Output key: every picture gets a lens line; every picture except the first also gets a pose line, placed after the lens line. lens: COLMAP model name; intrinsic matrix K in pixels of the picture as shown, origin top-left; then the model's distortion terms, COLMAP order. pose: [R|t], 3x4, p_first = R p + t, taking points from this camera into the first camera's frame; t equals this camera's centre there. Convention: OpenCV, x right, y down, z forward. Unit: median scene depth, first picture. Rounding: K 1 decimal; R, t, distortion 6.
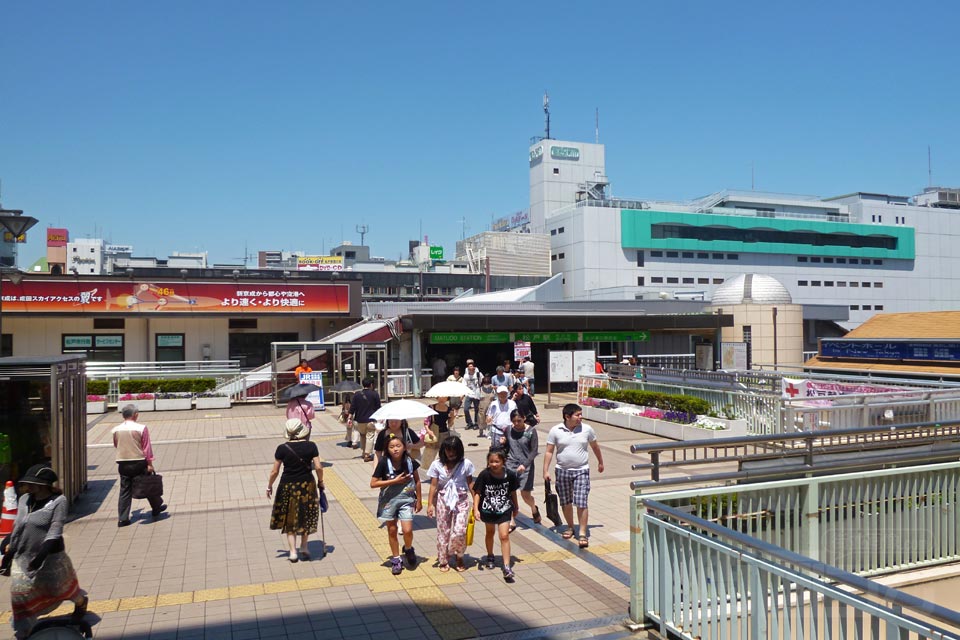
lens RADIAL K [[727.8, 0, 482.3], [0, 727.8, 352.3], [0, 0, 1]] dist [-0.043060, 0.004990]
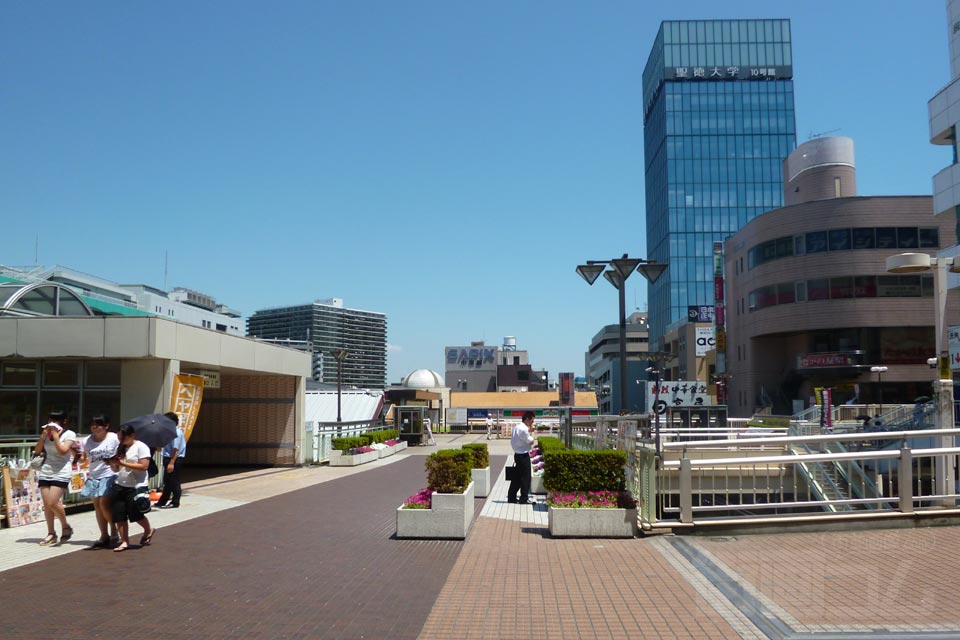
lens RADIAL K [[734.9, 0, 469.4], [0, 734.9, 340.8], [0, 0, 1]] dist [-0.047653, 0.003691]
pose [[0.418729, 0.087805, 0.903857, -0.343744], [0.020632, 0.994138, -0.106134, 0.003932], [-0.907877, 0.063089, 0.414462, 0.044475]]
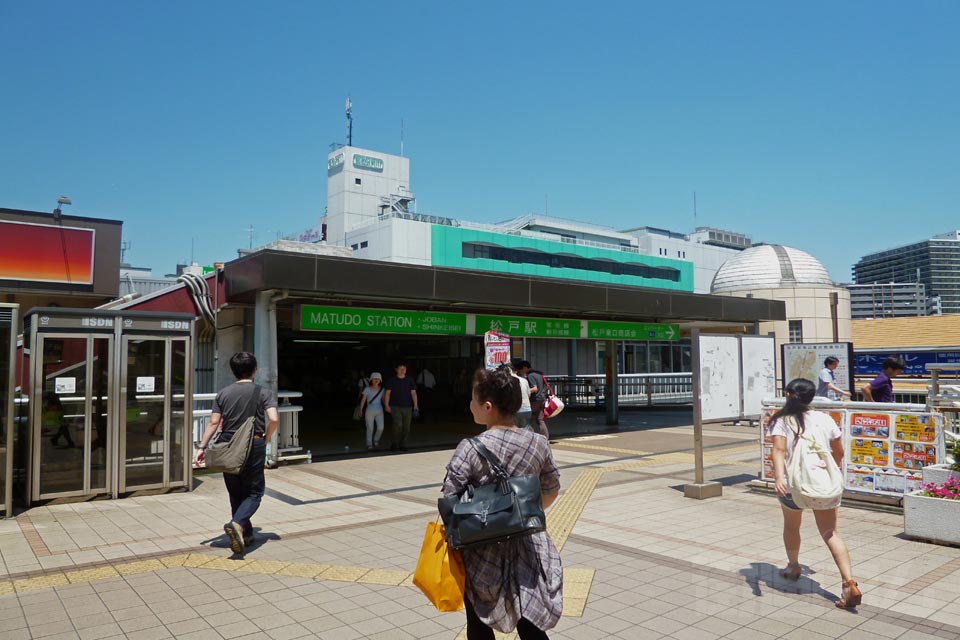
lens RADIAL K [[703.4, 0, 475.2], [0, 703.4, 306.6], [0, 0, 1]] dist [-0.053871, 0.011264]
pose [[0.951890, 0.027746, 0.305182, -0.022637], [0.006181, 0.993952, -0.109645, 0.004233], [-0.306378, 0.106257, 0.945961, 0.137966]]
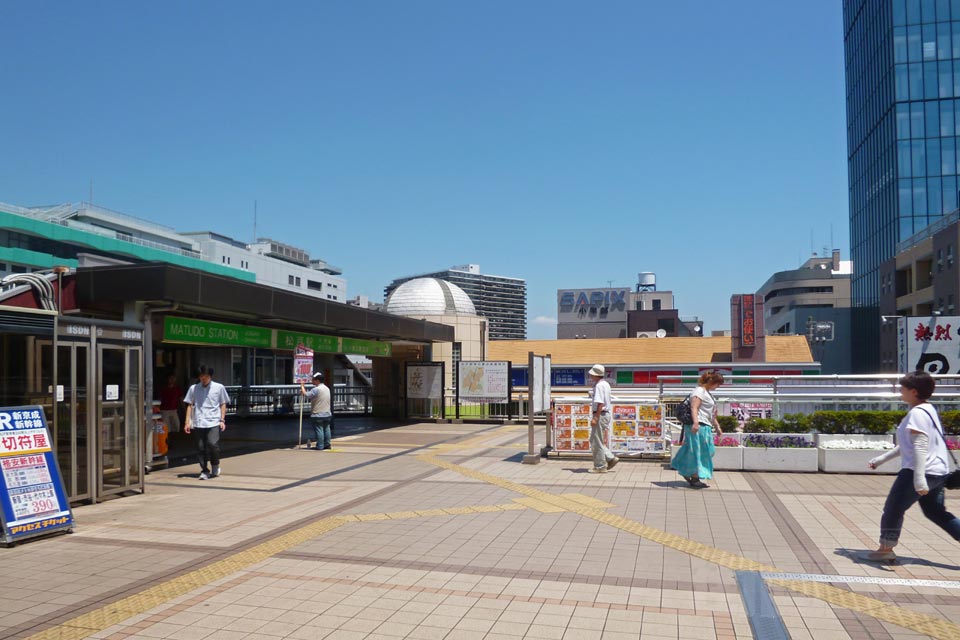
lens RADIAL K [[727.8, 0, 482.3], [0, 727.8, 352.3], [0, 0, 1]] dist [-0.043060, 0.004990]
pose [[0.578342, 0.034418, 0.815068, -0.070456], [0.017263, 0.998370, -0.054407, 0.004739], [-0.815611, 0.045537, 0.576805, 0.140778]]
